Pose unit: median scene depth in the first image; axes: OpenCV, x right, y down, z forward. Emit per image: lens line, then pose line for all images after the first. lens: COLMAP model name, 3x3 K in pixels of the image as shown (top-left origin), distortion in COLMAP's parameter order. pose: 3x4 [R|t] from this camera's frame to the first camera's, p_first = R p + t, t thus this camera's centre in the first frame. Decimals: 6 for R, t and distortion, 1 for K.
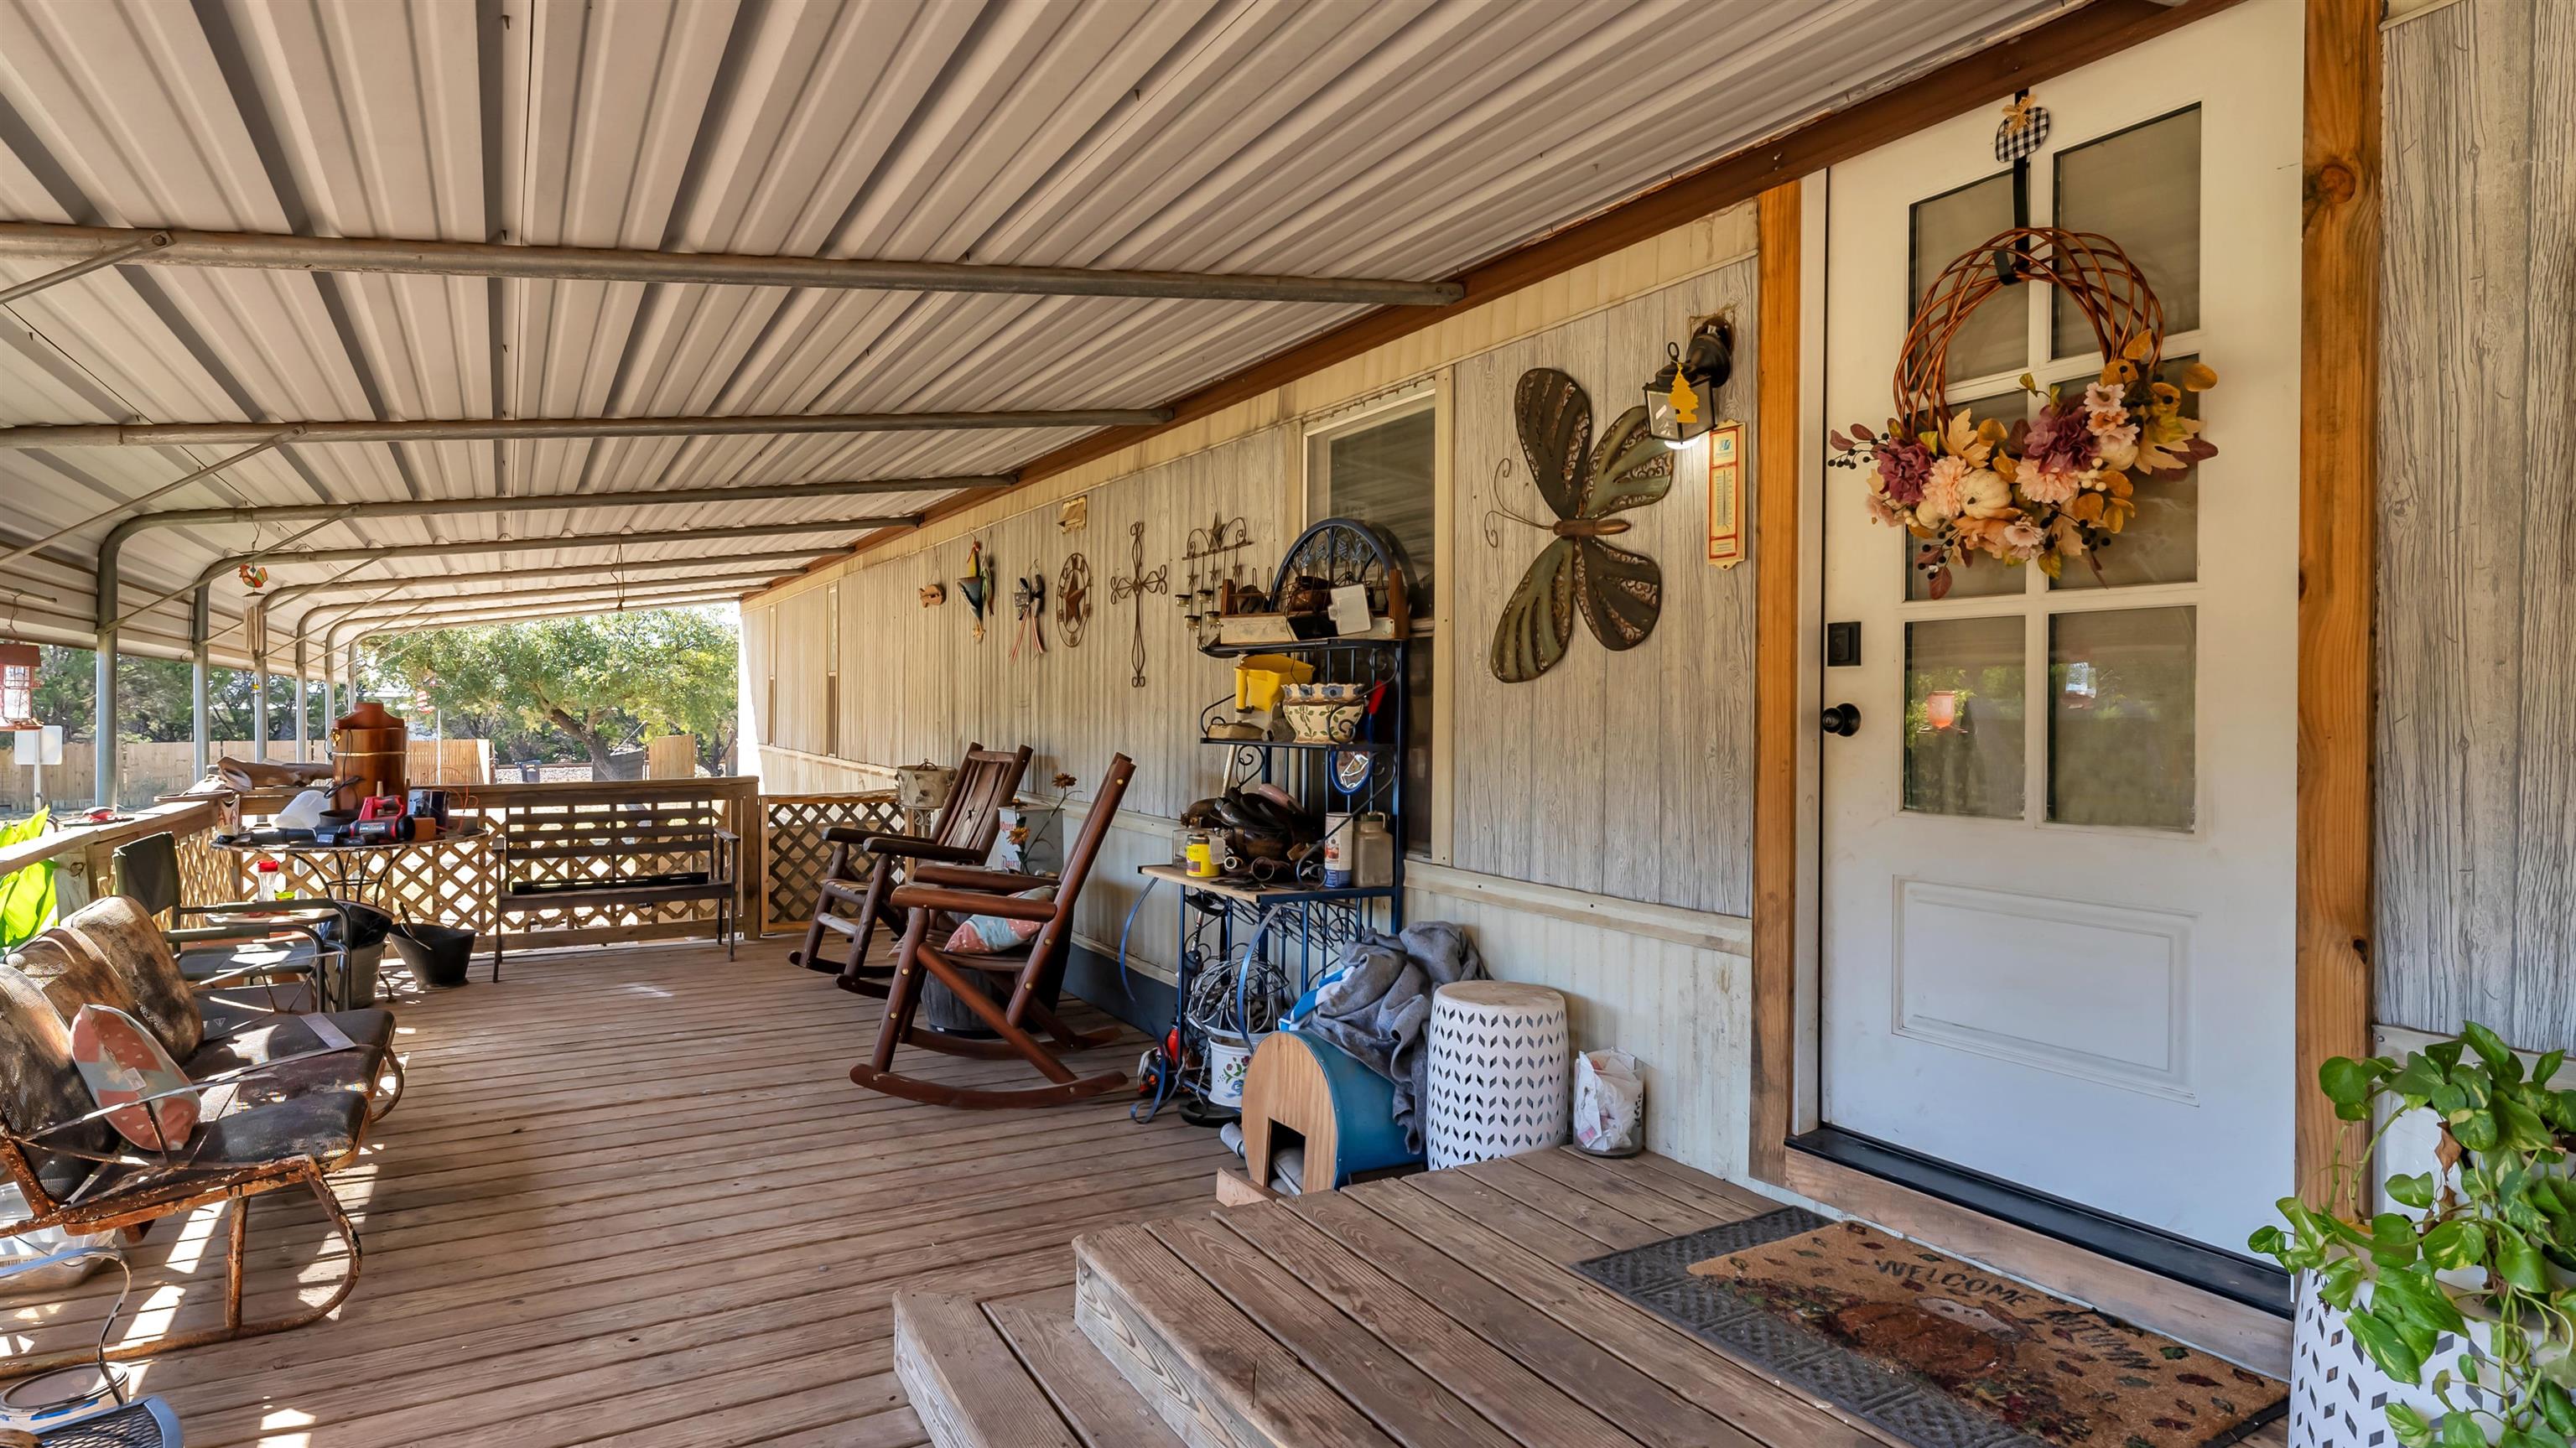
lens RADIAL K [[1389.7, 0, 1286.7], [0, 1389.7, 711.1], [0, 0, 1]] dist [-0.000883, -0.000321]
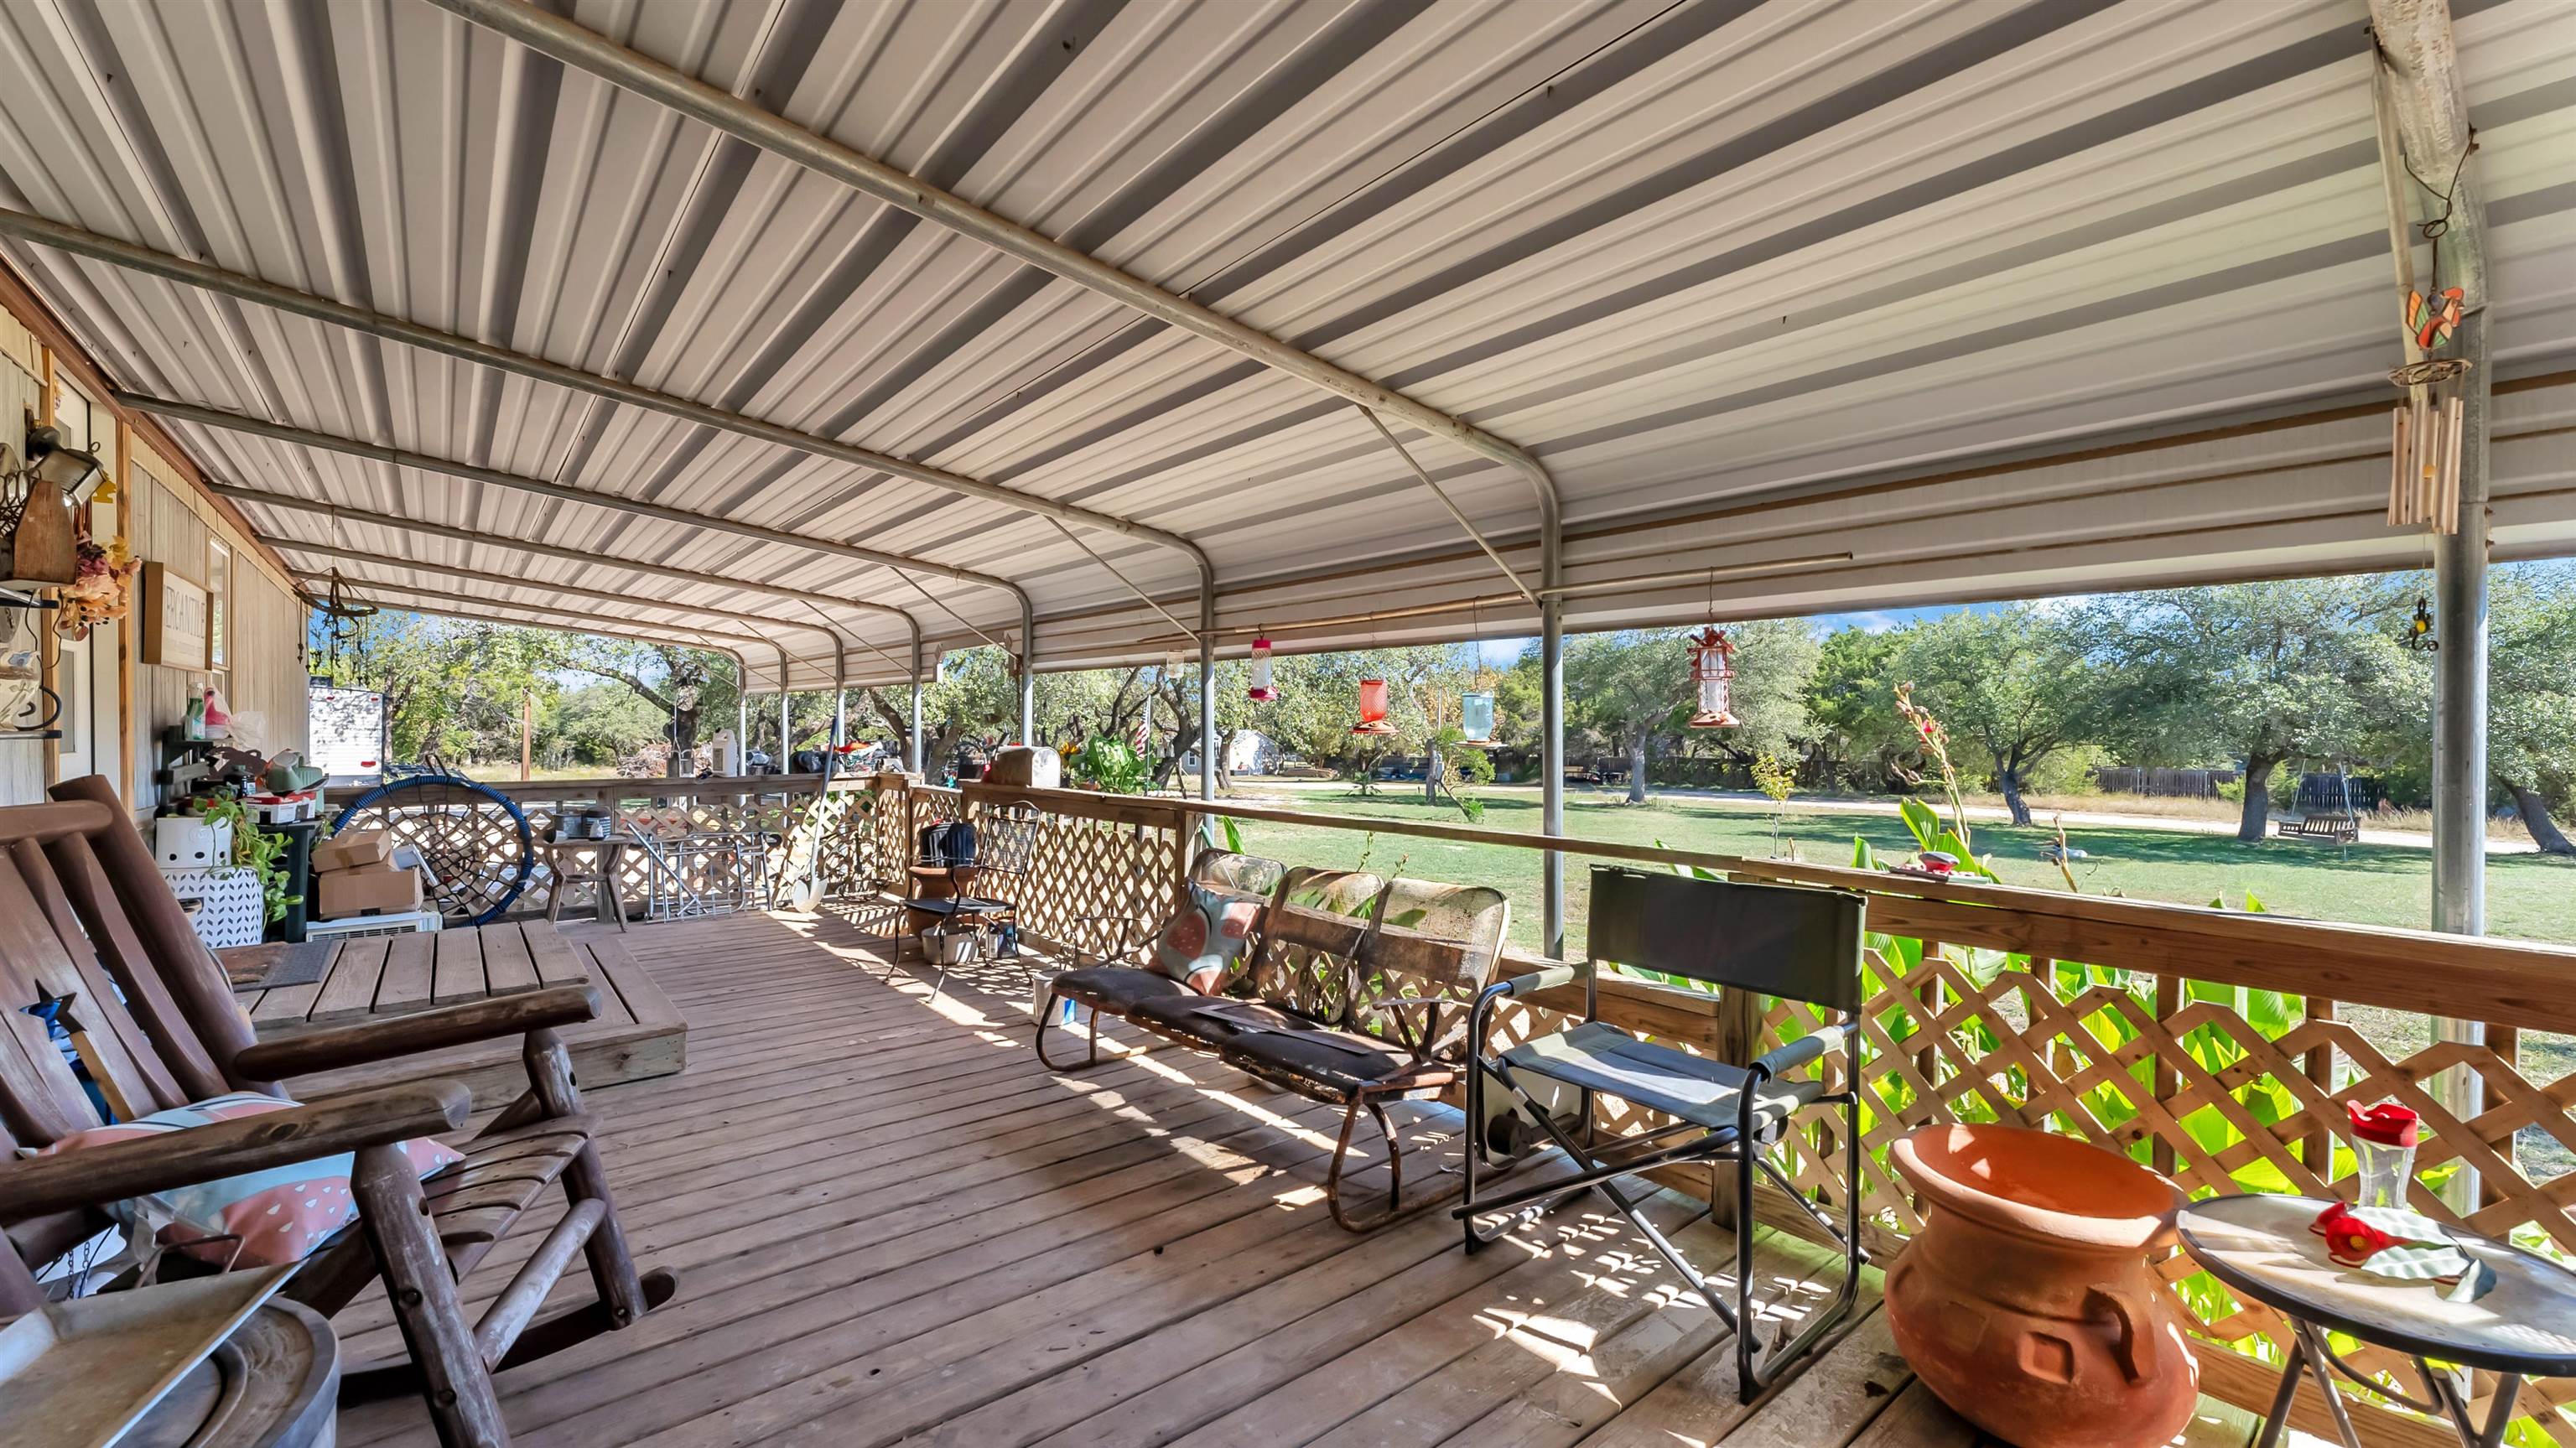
lens RADIAL K [[1054.4, 0, 1289.1], [0, 1054.4, 722.5], [0, 0, 1]] dist [0.000020, 0.000002]
pose [[-0.986143, -0.001944, -0.165886, -0.606830], [-0.003560, 0.999949, 0.009443, 0.007958], [0.165859, 0.009903, -0.986100, 1.817529]]
